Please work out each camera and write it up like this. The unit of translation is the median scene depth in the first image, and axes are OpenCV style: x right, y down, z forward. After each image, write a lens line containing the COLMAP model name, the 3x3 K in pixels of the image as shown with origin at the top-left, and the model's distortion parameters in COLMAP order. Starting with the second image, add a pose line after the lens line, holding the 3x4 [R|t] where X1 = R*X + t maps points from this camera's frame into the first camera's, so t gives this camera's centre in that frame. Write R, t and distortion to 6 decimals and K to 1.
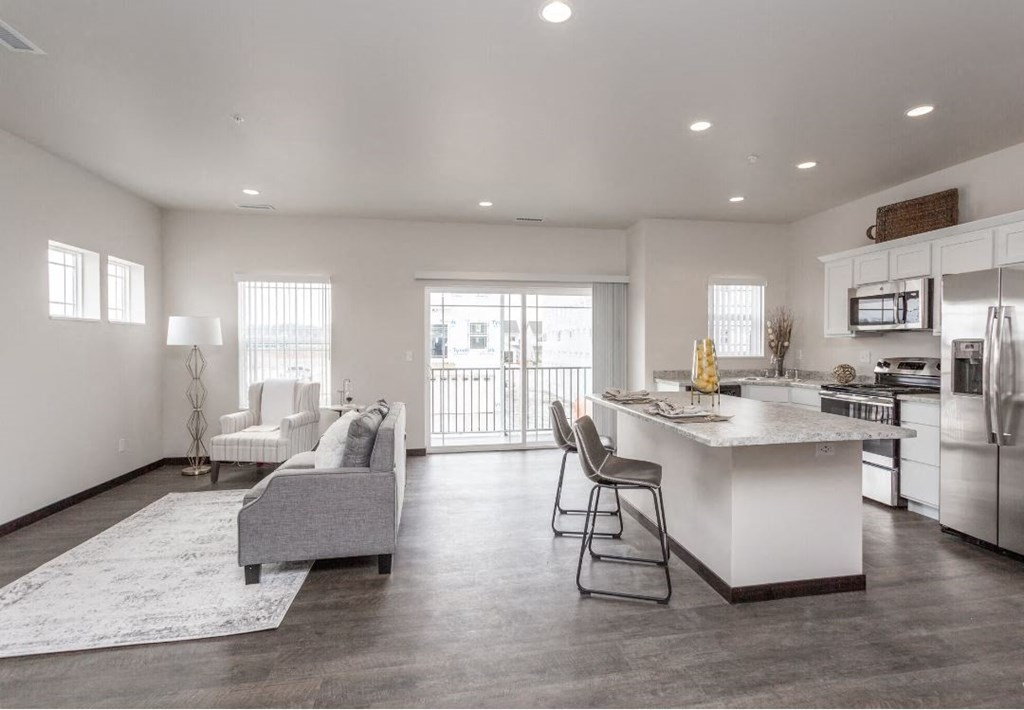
lens RADIAL K [[491.3, 0, 513.7], [0, 491.3, 352.8], [0, 0, 1]] dist [0.000764, 0.000650]
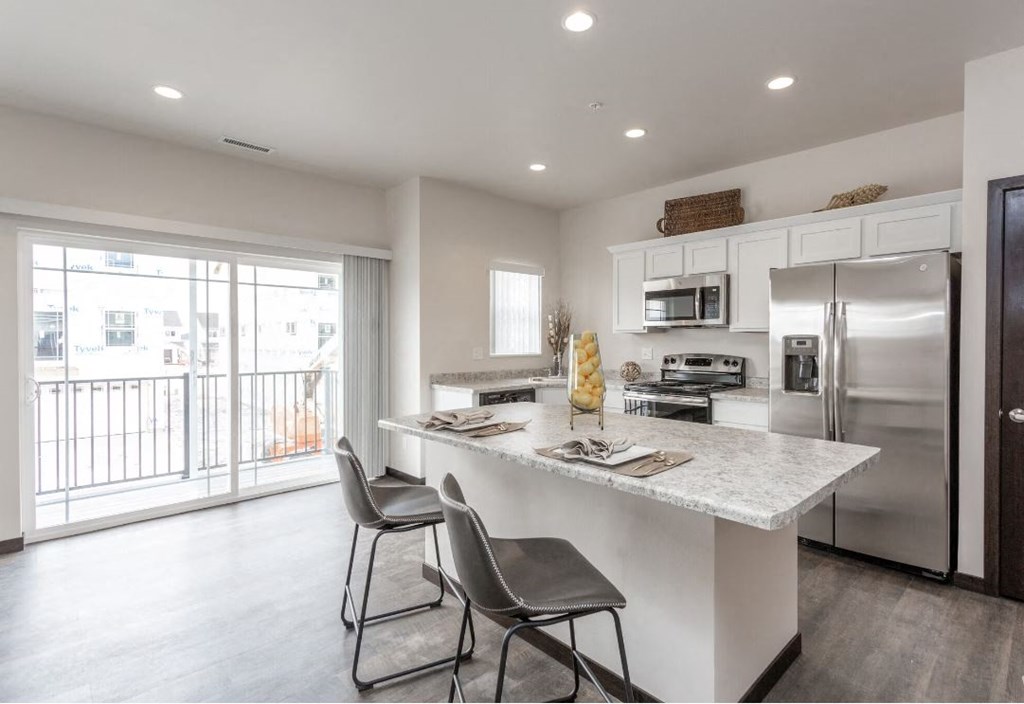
lens RADIAL K [[499.5, 0, 517.9], [0, 499.5, 346.9], [0, 0, 1]] dist [0.008560, -0.000050]
pose [[0.823619, -0.006689, 0.567104, -0.057644], [0.009270, 0.999956, -0.001668, -0.005270], [-0.567068, 0.006631, 0.823644, 0.307725]]
